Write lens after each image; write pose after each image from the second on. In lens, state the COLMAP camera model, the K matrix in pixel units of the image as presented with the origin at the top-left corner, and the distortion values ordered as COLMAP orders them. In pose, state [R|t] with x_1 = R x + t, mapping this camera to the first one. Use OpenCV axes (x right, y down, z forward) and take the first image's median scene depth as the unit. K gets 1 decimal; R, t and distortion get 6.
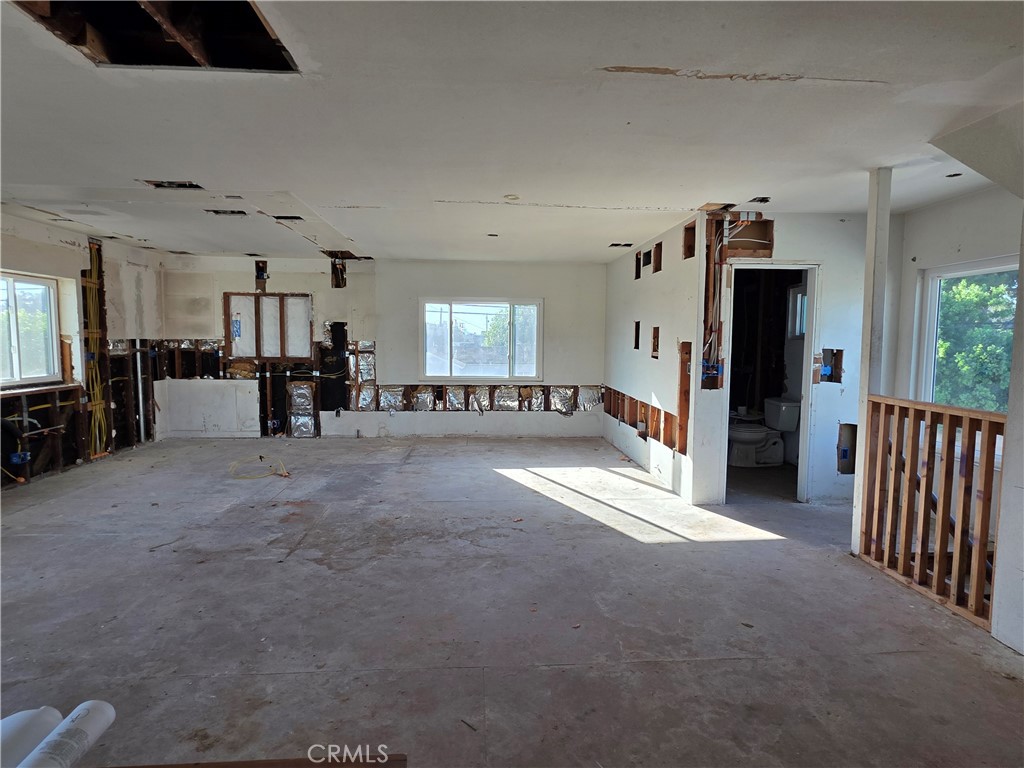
lens RADIAL K [[546.3, 0, 508.7], [0, 546.3, 380.7], [0, 0, 1]] dist [0.000471, -0.000418]
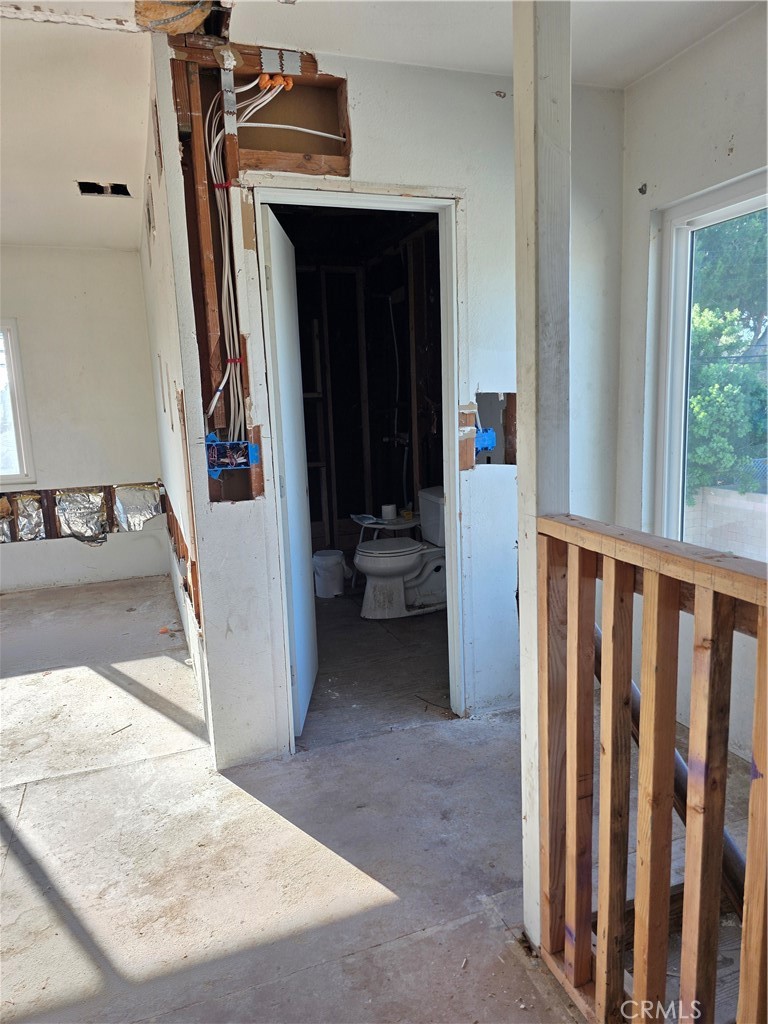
lens RADIAL K [[683.1, 0, 387.6], [0, 683.1, 511.5], [0, 0, 1]] dist [0.031694, -0.002955]
pose [[0.959002, -0.088470, 0.269235, 0.339753], [0.065655, 0.993535, 0.092613, -0.017256], [-0.275688, -0.071139, 0.958611, 0.462441]]
